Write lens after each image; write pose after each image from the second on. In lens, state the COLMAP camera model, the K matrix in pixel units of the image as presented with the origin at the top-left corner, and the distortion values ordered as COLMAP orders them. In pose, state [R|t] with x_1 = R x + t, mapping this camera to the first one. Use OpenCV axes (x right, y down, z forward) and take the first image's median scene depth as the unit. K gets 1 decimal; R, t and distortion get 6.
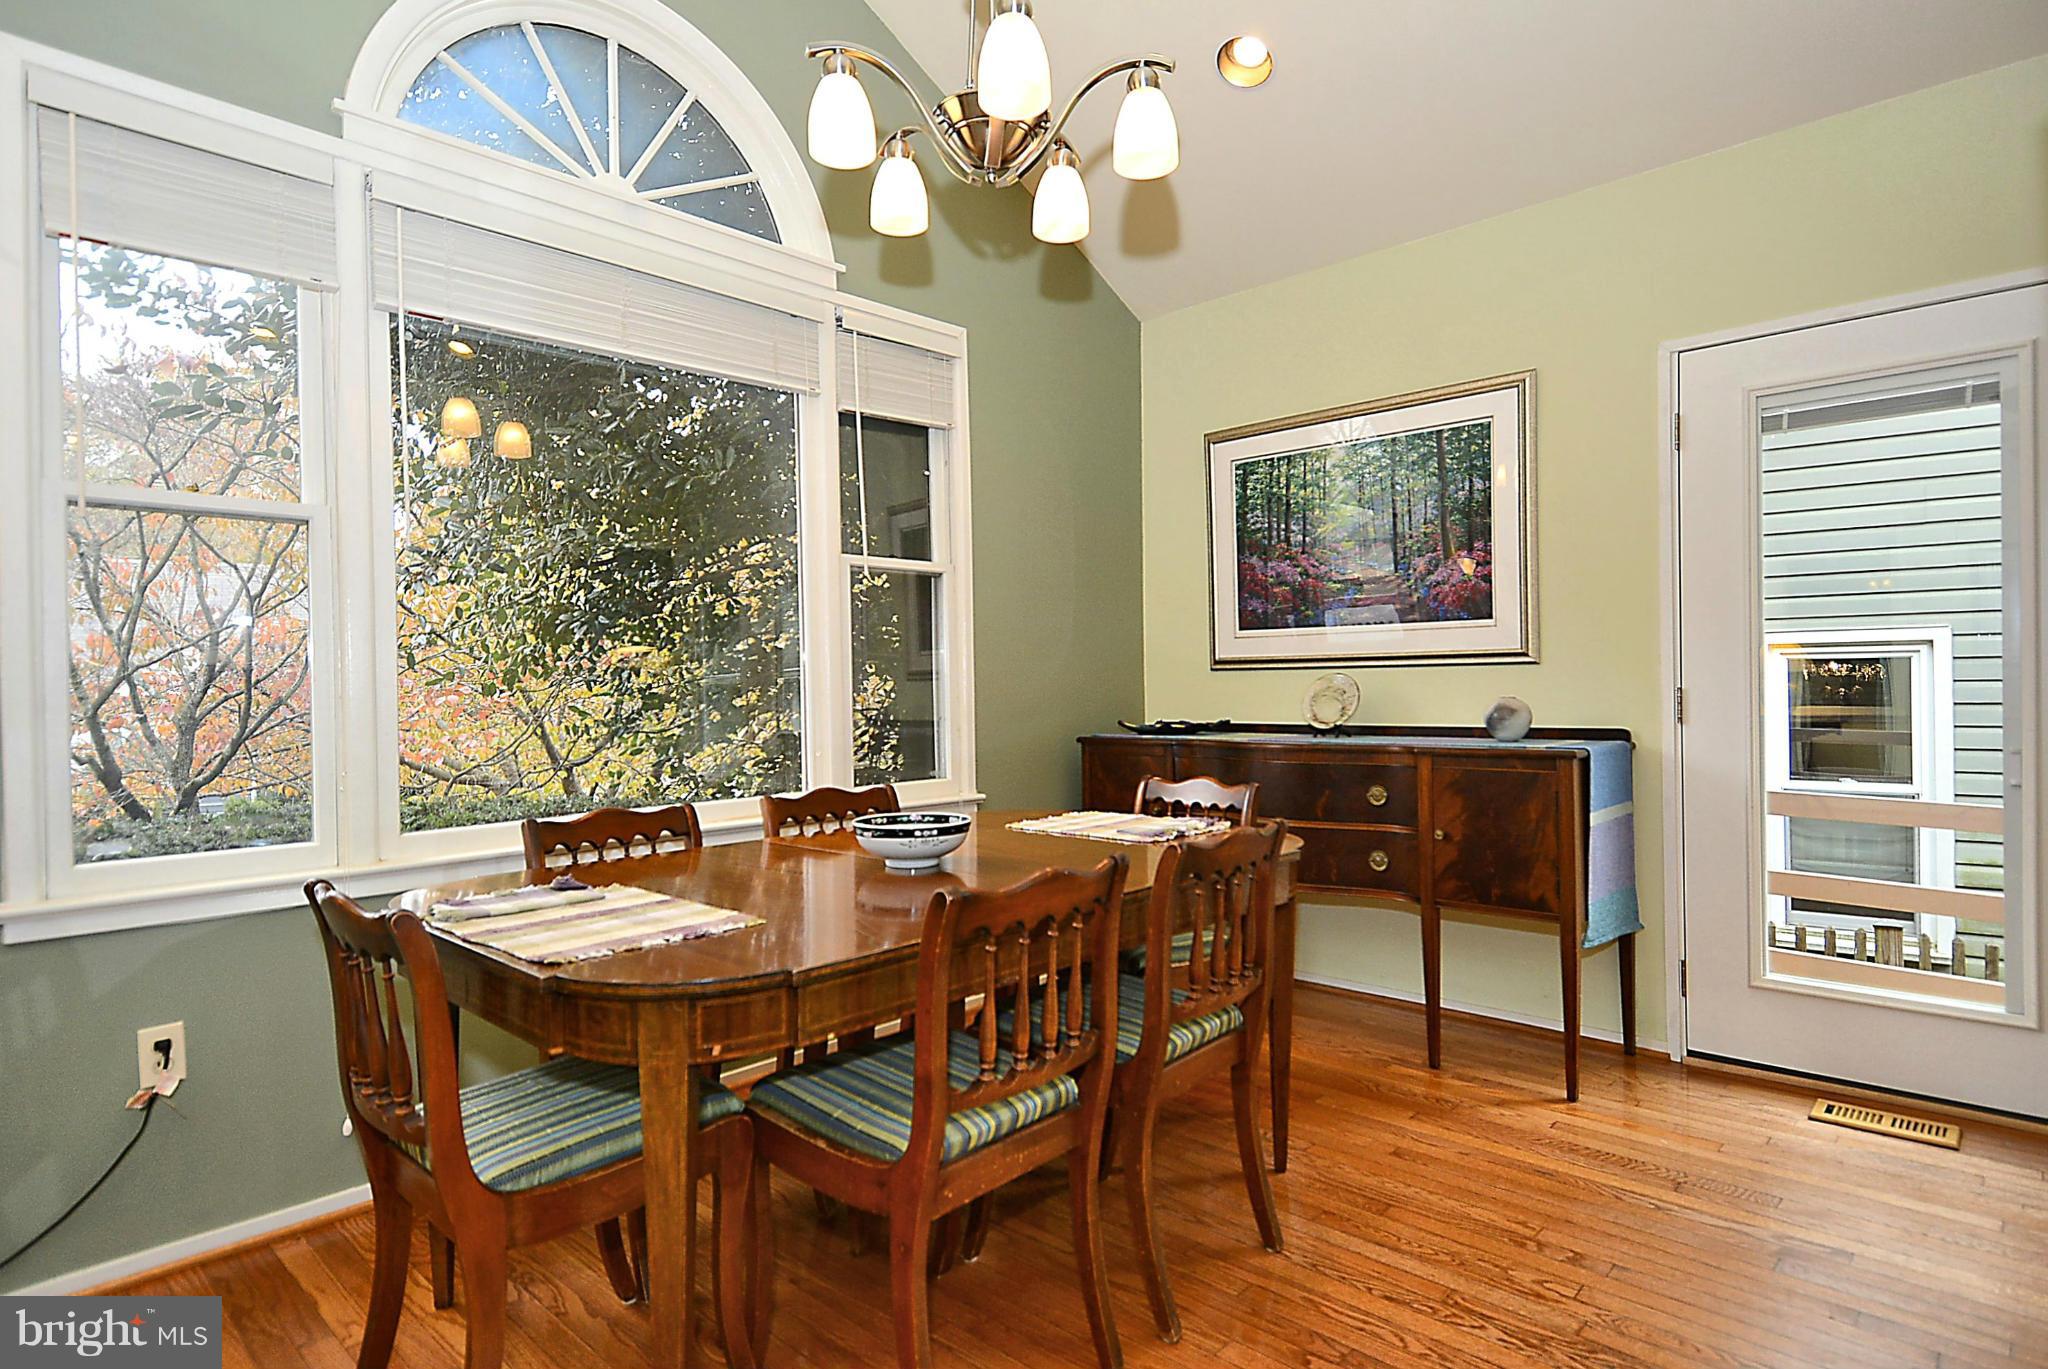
lens RADIAL K [[1093.8, 0, 1038.6], [0, 1093.8, 684.0], [0, 0, 1]] dist [0.010578, -0.004029]
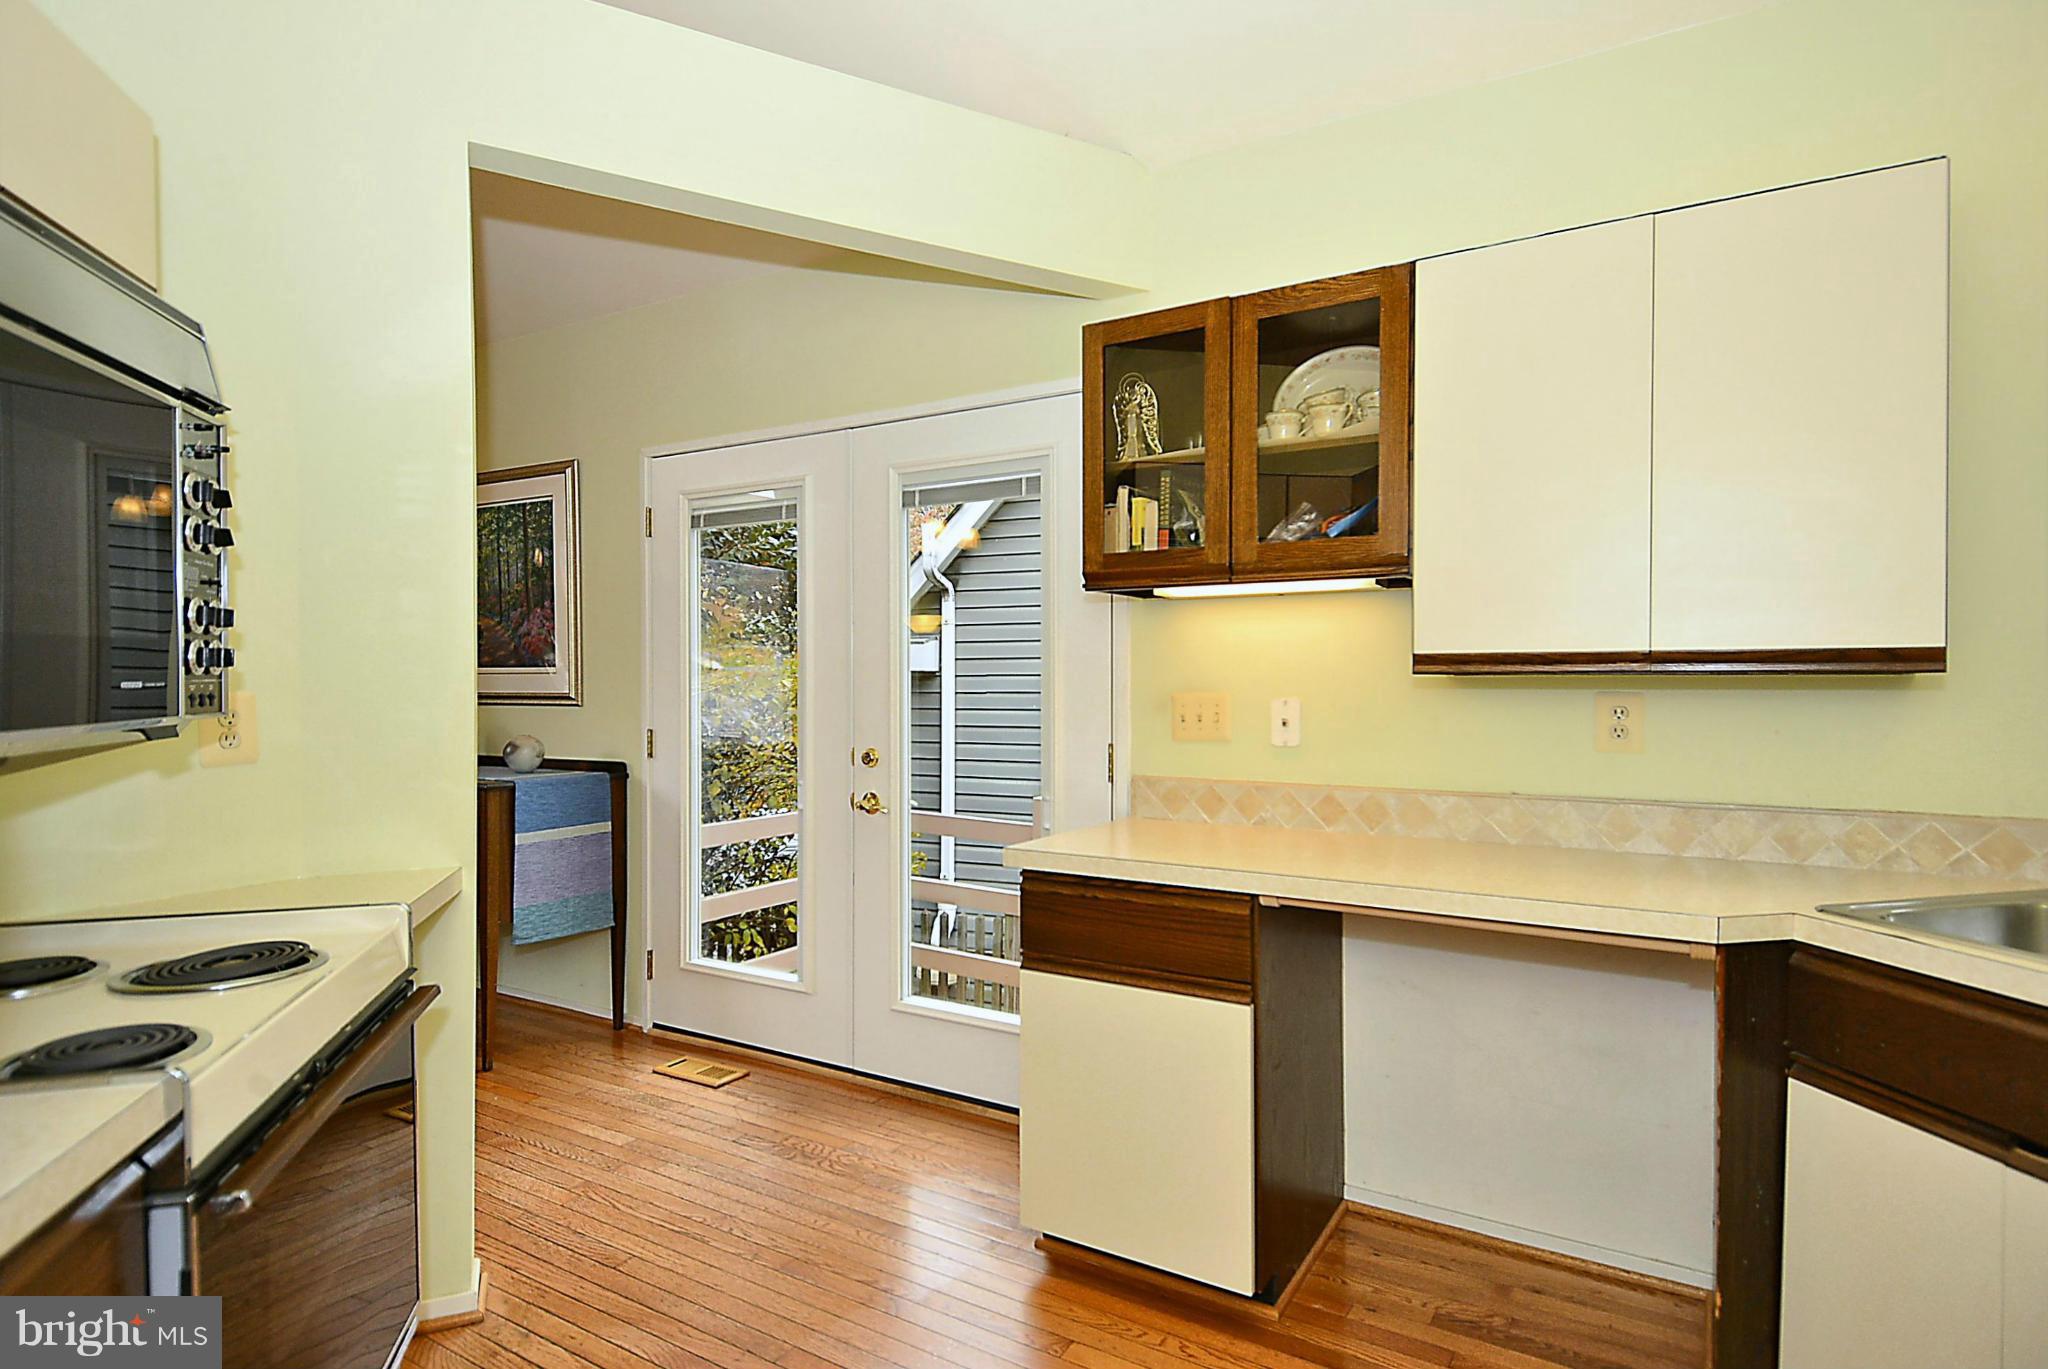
lens RADIAL K [[1093.8, 0, 1016.7], [0, 1093.8, 687.9], [0, 0, 1]] dist [0.010578, -0.004029]
pose [[0.985616, 0.005922, 0.168894, 0.754582], [-0.004294, 0.999941, -0.010005, -0.027985], [-0.168944, 0.009136, 0.985583, -0.261831]]
